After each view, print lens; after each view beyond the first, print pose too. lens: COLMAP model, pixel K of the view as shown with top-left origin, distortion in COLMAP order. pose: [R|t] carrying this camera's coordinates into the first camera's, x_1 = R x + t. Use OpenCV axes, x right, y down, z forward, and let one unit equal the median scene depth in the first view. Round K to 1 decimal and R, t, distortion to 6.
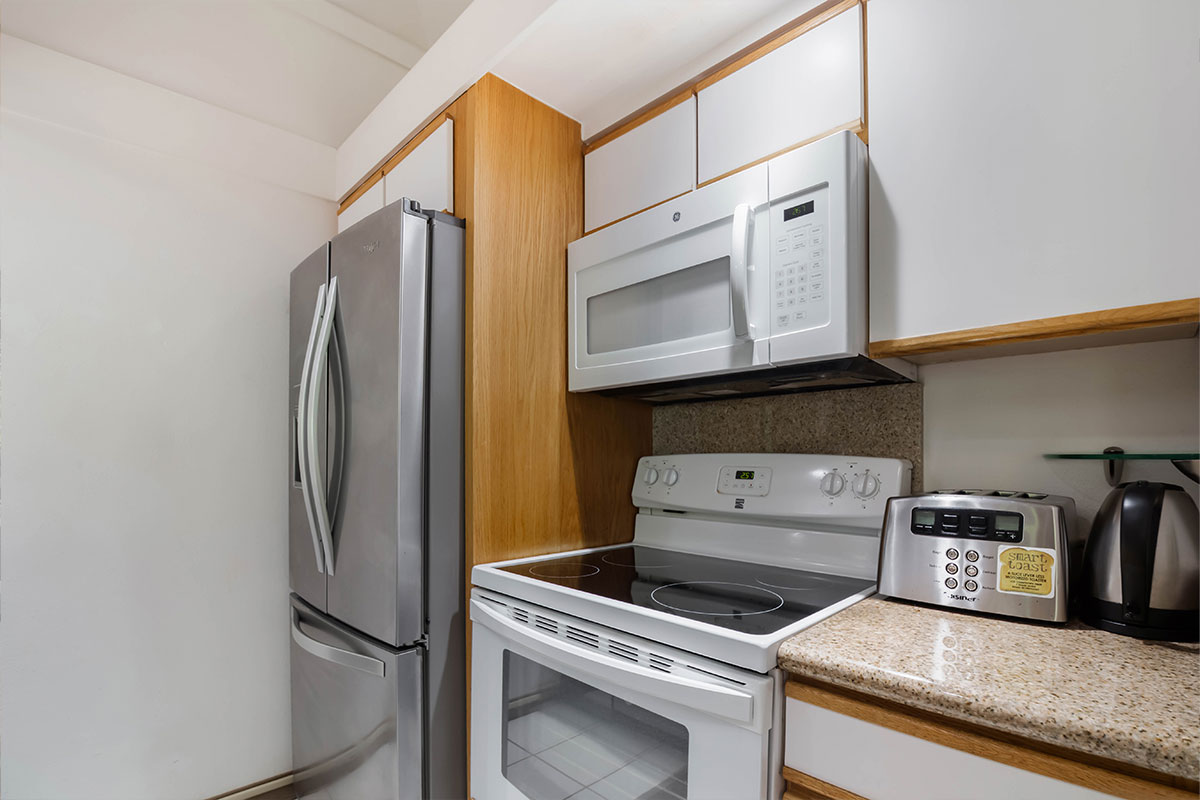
lens RADIAL K [[546.5, 0, 616.2], [0, 546.5, 467.3], [0, 0, 1]] dist [-0.008899, 0.000052]
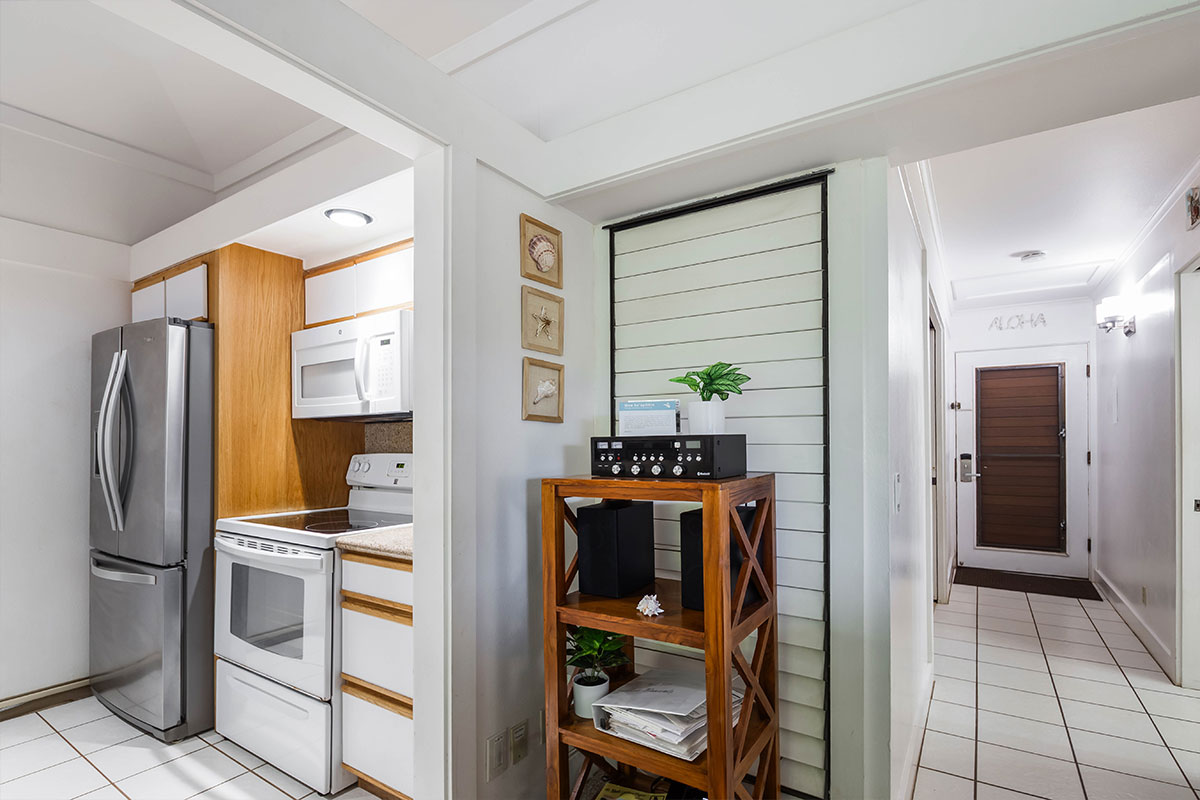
lens RADIAL K [[546.5, 0, 663.1], [0, 546.5, 441.3], [0, 0, 1]] dist [-0.008899, 0.000052]
pose [[0.963740, -0.004489, 0.266804, 0.618946], [0.009054, 0.999833, -0.015884, -0.030924], [-0.266688, 0.017723, 0.963620, -1.017212]]
